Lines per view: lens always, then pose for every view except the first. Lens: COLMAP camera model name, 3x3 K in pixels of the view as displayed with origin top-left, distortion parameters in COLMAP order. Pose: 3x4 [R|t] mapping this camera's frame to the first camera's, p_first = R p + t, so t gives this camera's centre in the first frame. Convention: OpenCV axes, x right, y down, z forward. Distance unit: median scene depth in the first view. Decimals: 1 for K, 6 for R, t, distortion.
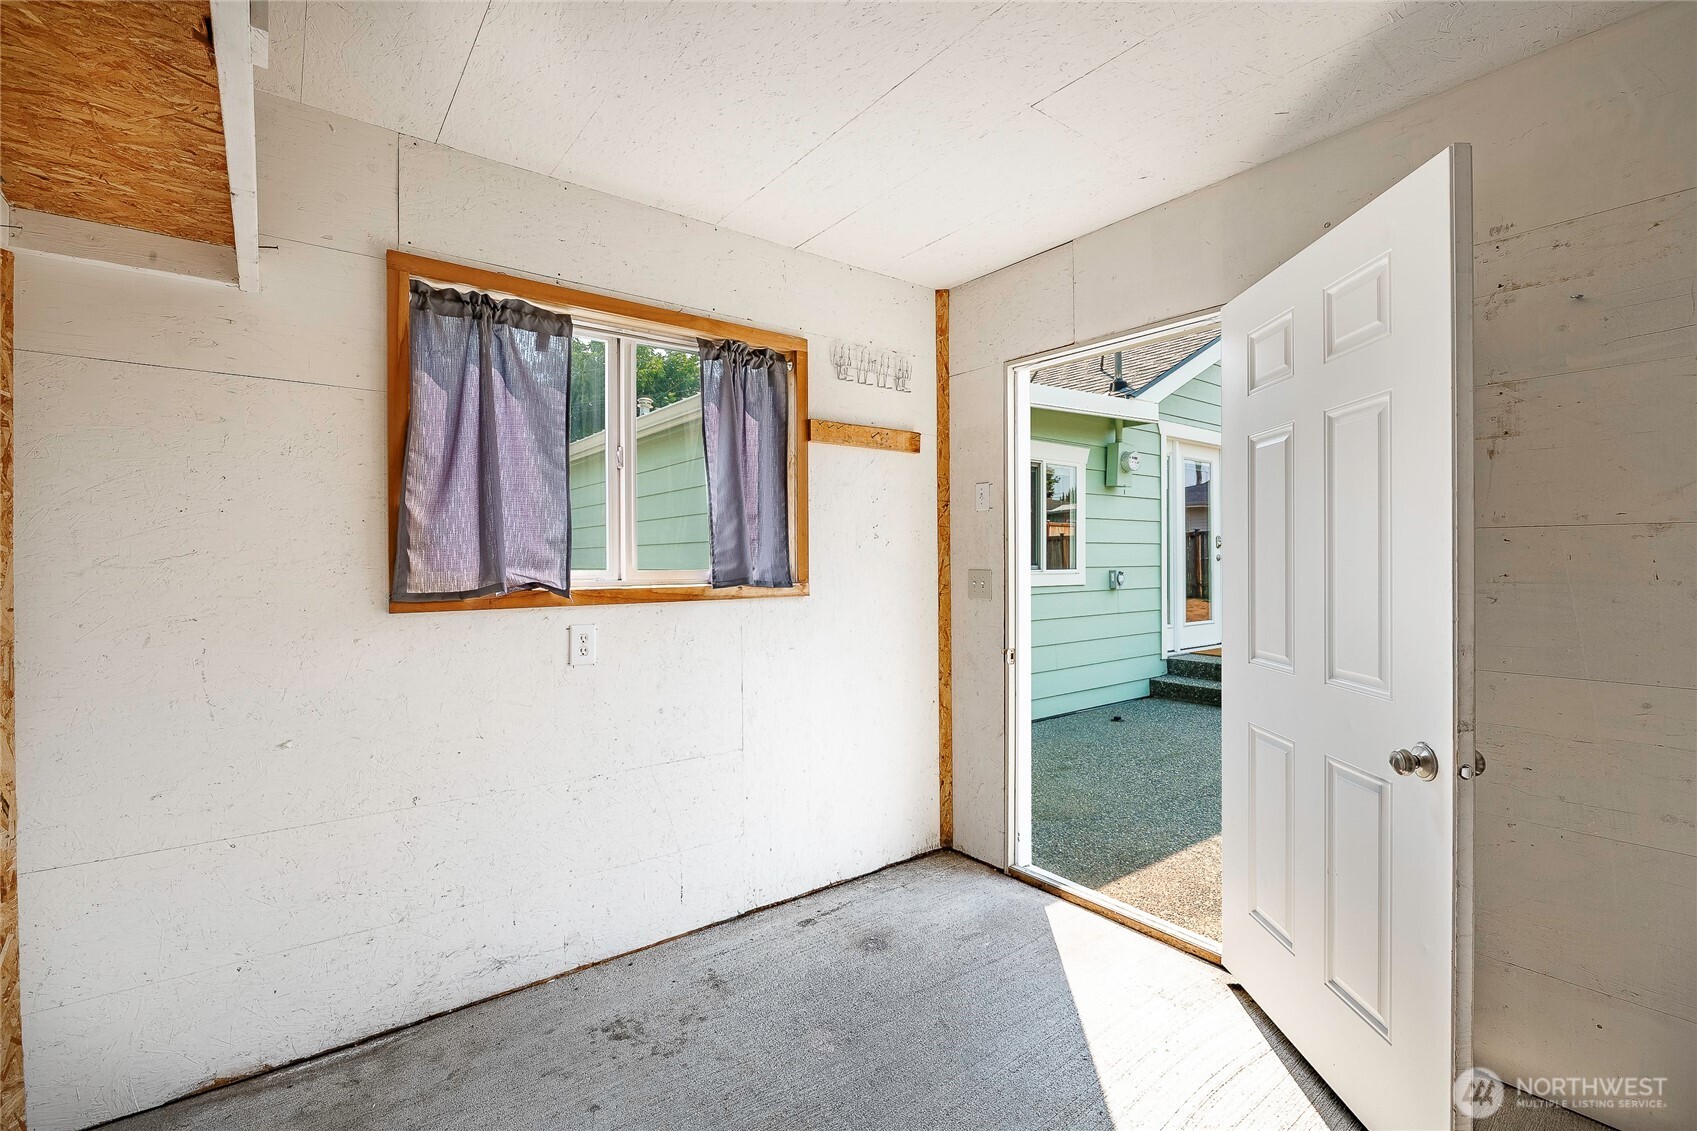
lens RADIAL K [[768.6, 0, 848.5], [0, 768.6, 565.5], [0, 0, 1]] dist [-0.004122, -0.000821]
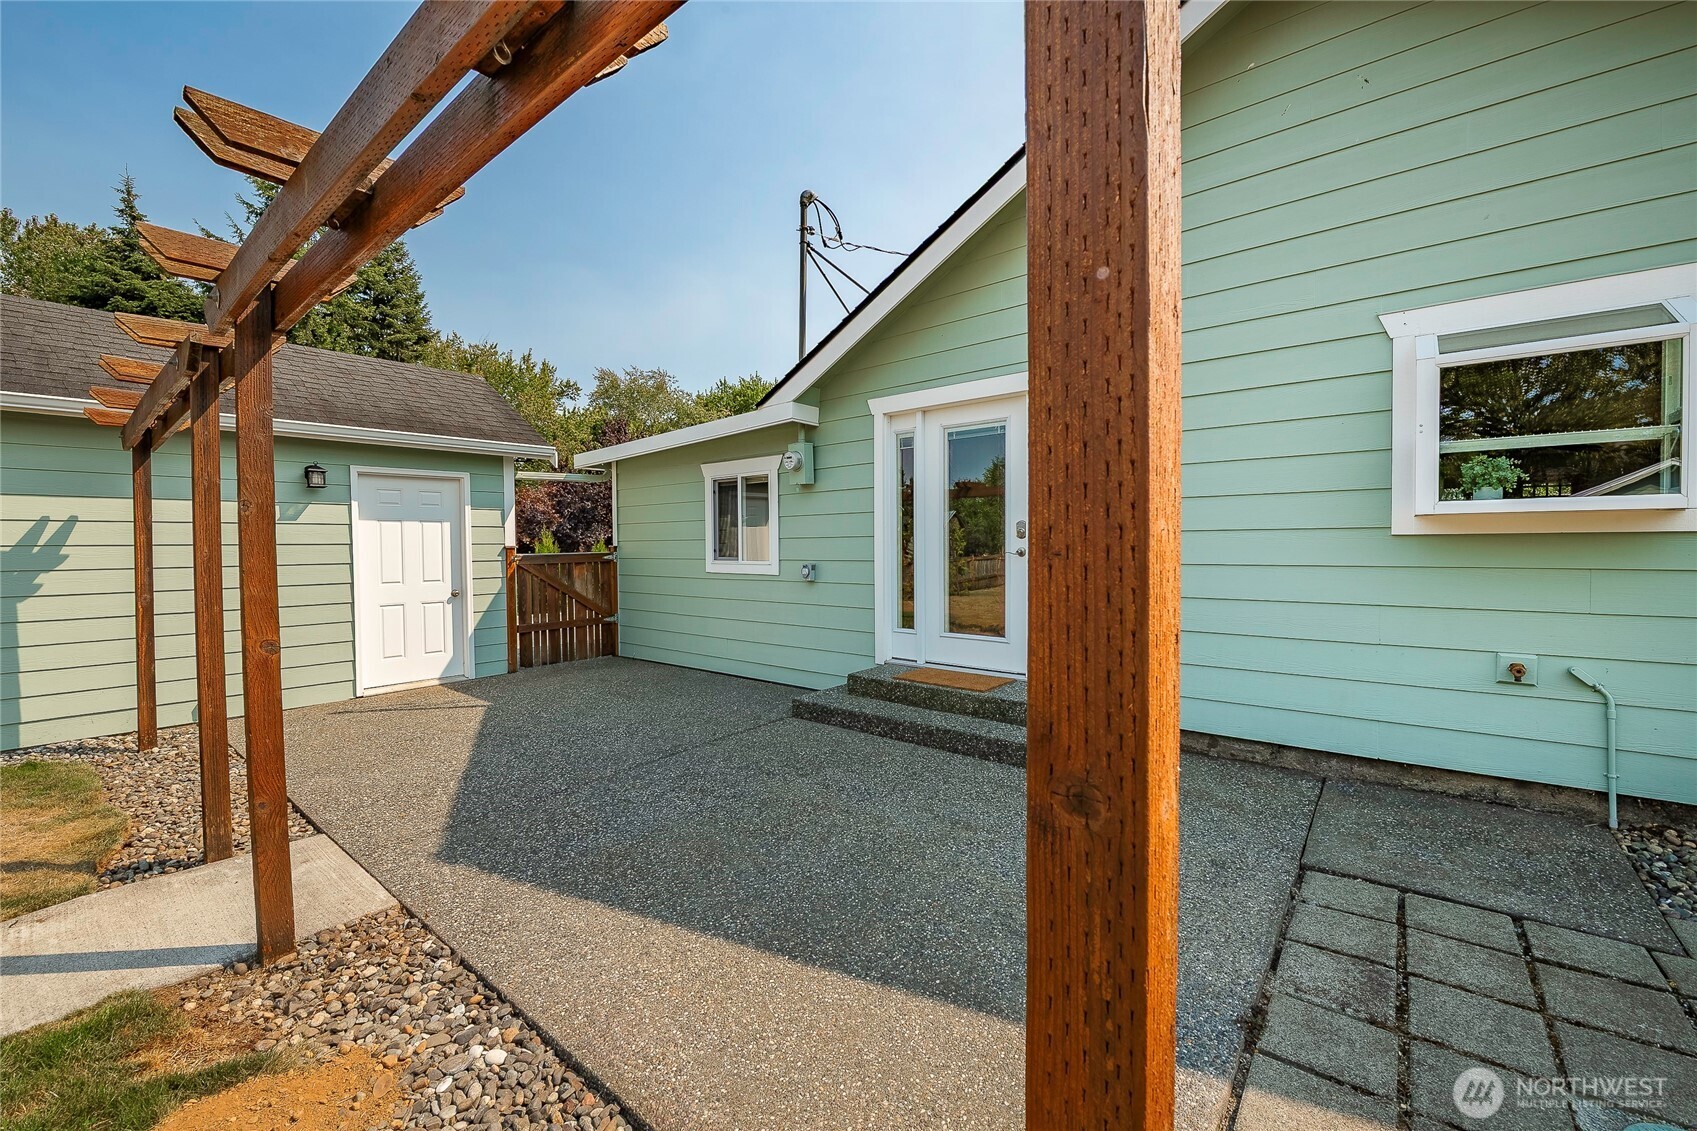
lens RADIAL K [[675.4, 0, 853.6], [0, 675.4, 561.1], [0, 0, 1]] dist [-0.006249, -0.003185]
pose [[0.204336, 0.025998, -0.978556, 1.263859], [0.000913, 0.999642, 0.026748, -0.022047], [0.978900, -0.006359, 0.204239, 0.867334]]
